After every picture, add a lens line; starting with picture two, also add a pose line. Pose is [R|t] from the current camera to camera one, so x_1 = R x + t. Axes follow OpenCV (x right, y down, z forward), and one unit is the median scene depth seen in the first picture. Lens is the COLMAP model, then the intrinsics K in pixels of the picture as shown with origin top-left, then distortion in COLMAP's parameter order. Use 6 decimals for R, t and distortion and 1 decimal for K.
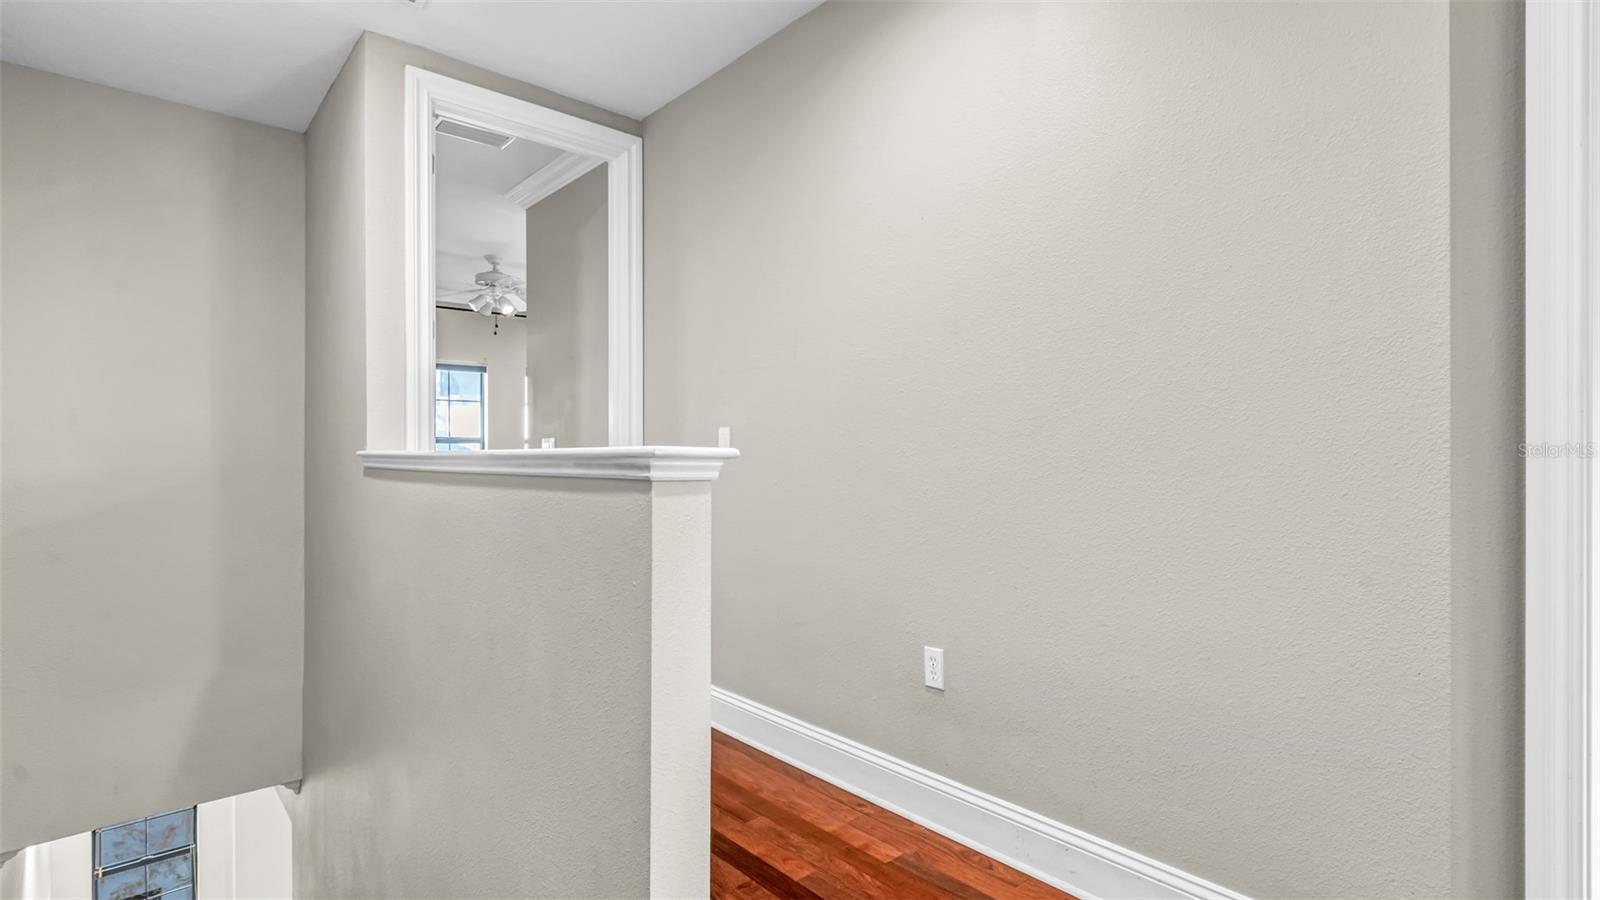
lens RADIAL K [[759.5, 0, 802.1], [0, 759.5, 449.7], [0, 0, 1]] dist [-0.001003, 0.000587]
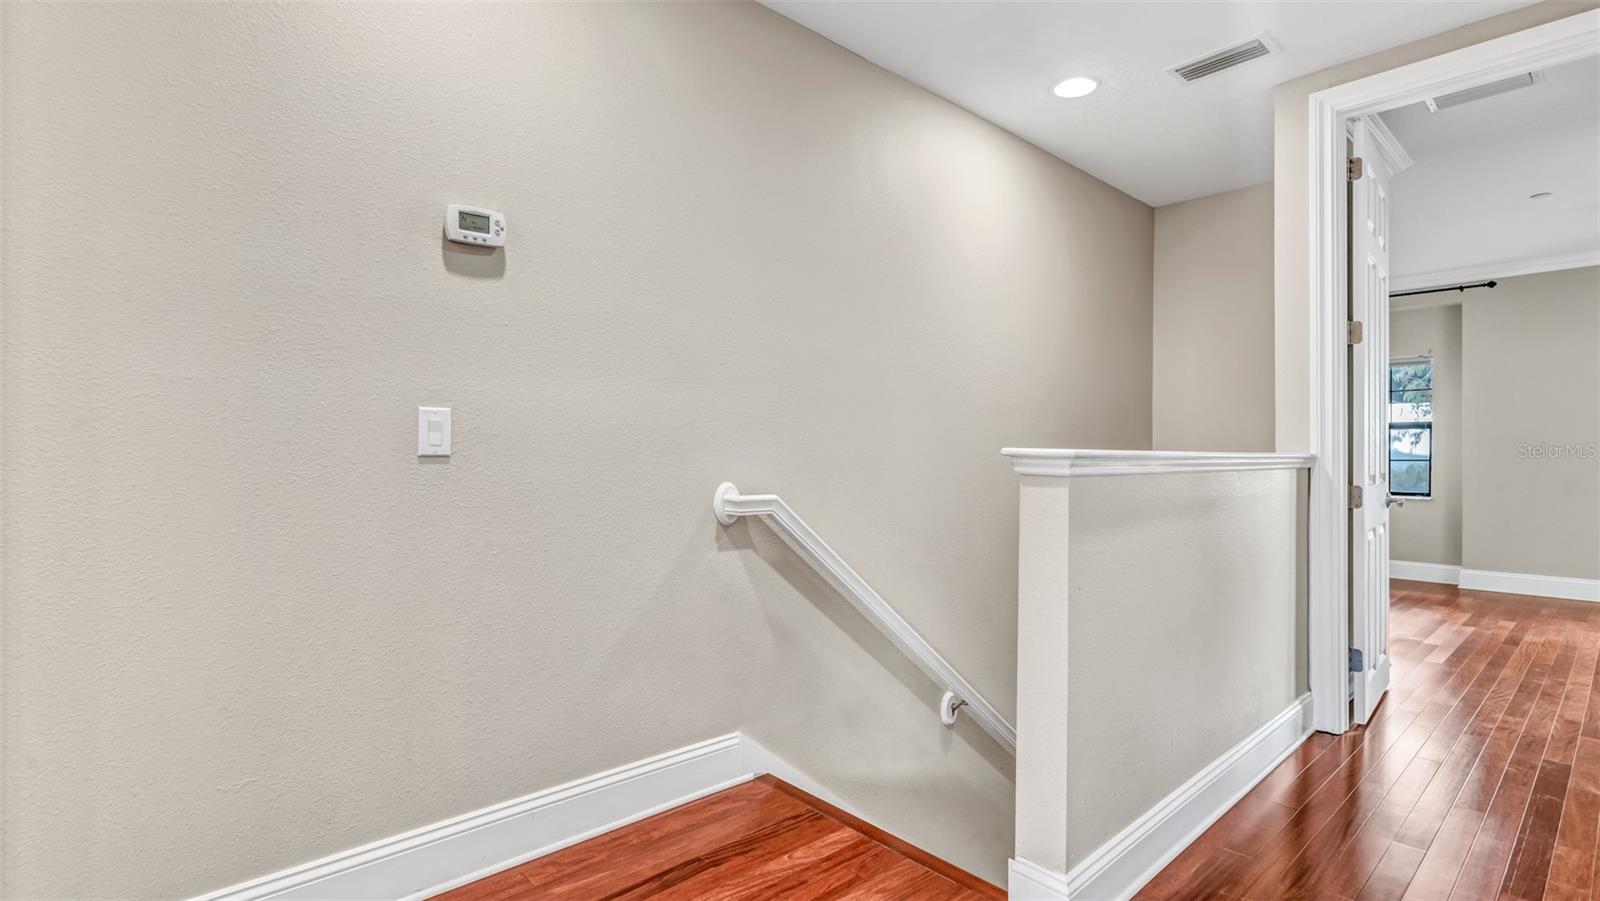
lens RADIAL K [[759.5, 0, 802.2], [0, 759.5, 453.4], [0, 0, 1]] dist [-0.001003, 0.000587]
pose [[0.006328, -0.006103, -0.999961, 1.080745], [-0.004578, 0.999971, -0.006132, 0.012666], [0.999969, 0.004617, 0.006300, 0.574511]]
